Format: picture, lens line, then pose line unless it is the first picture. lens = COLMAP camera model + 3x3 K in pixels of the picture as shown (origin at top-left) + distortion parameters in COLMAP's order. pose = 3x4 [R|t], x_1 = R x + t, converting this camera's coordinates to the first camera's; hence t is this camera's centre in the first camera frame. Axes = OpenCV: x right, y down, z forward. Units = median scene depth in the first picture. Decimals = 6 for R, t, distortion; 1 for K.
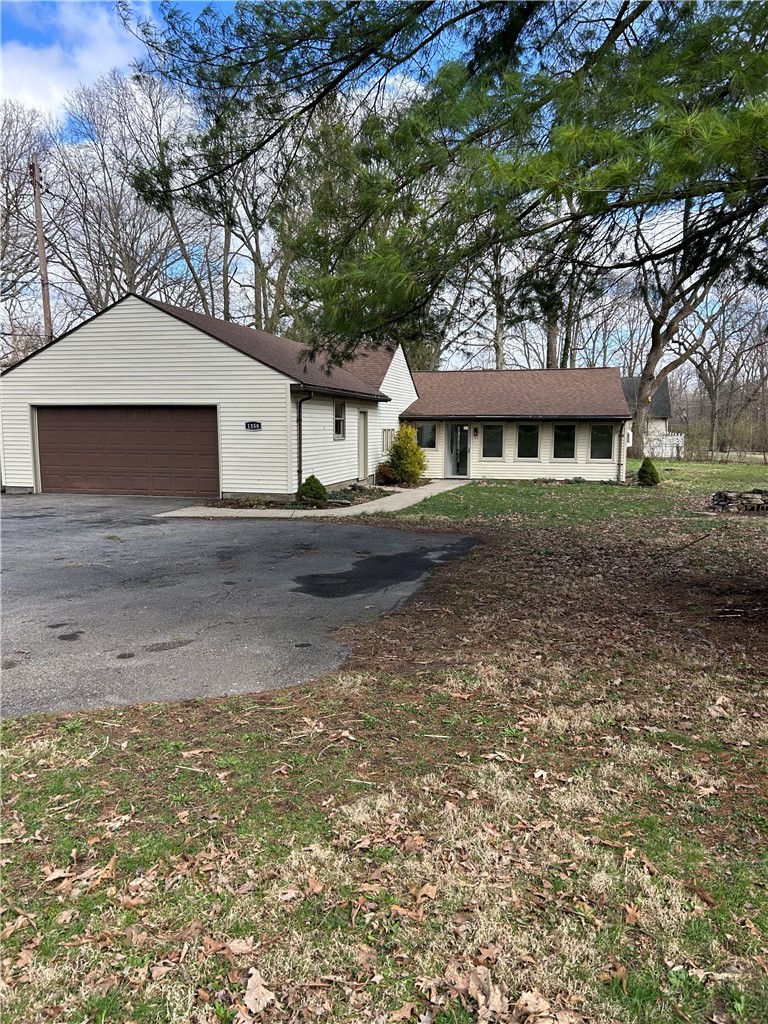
lens RADIAL K [[800.1, 0, 390.7], [0, 800.1, 517.5], [0, 0, 1]] dist [0.059395, -0.074295]
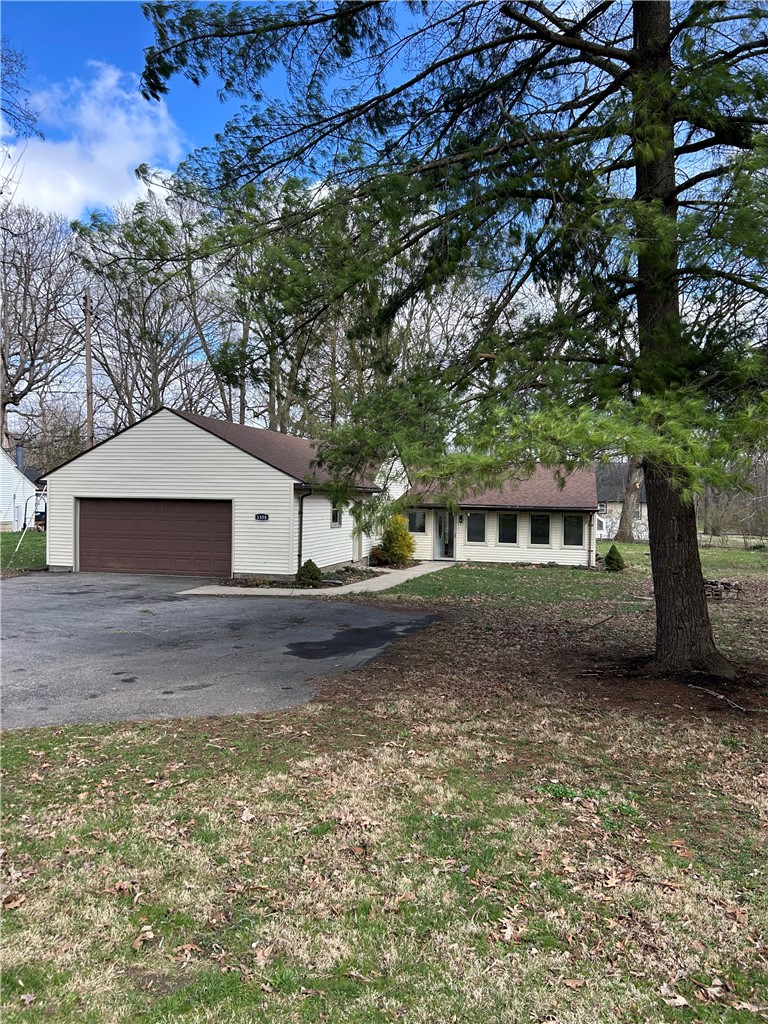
lens RADIAL K [[800.2, 0, 383.0], [0, 800.2, 498.8], [0, 0, 1]] dist [0.059621, -0.006843]
pose [[0.999696, 0.012024, -0.021512, 0.033690], [-0.014444, 0.993127, -0.116149, -0.005948], [0.019968, 0.116425, 0.992999, -0.178858]]
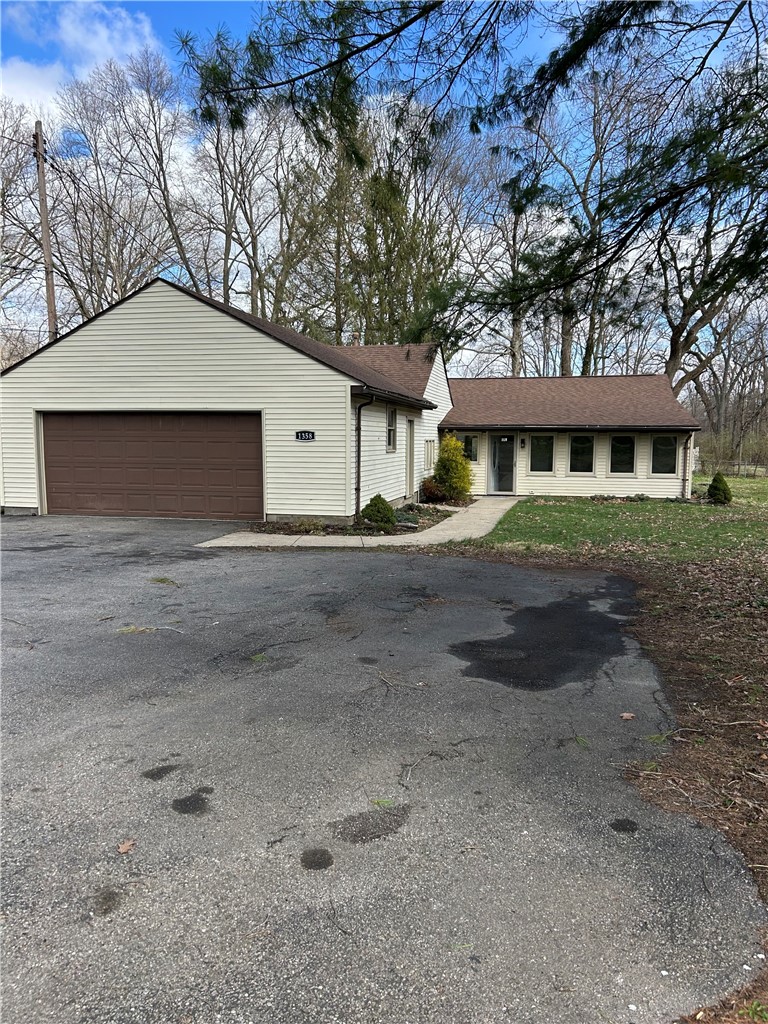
lens RADIAL K [[800.1, 0, 390.7], [0, 800.1, 517.5], [0, 0, 1]] dist [0.059395, -0.074295]
pose [[0.999751, -0.000323, 0.022306, -0.100027], [0.000674, 0.999876, -0.015706, -0.015070], [-0.022298, 0.015717, 0.999628, 0.159828]]
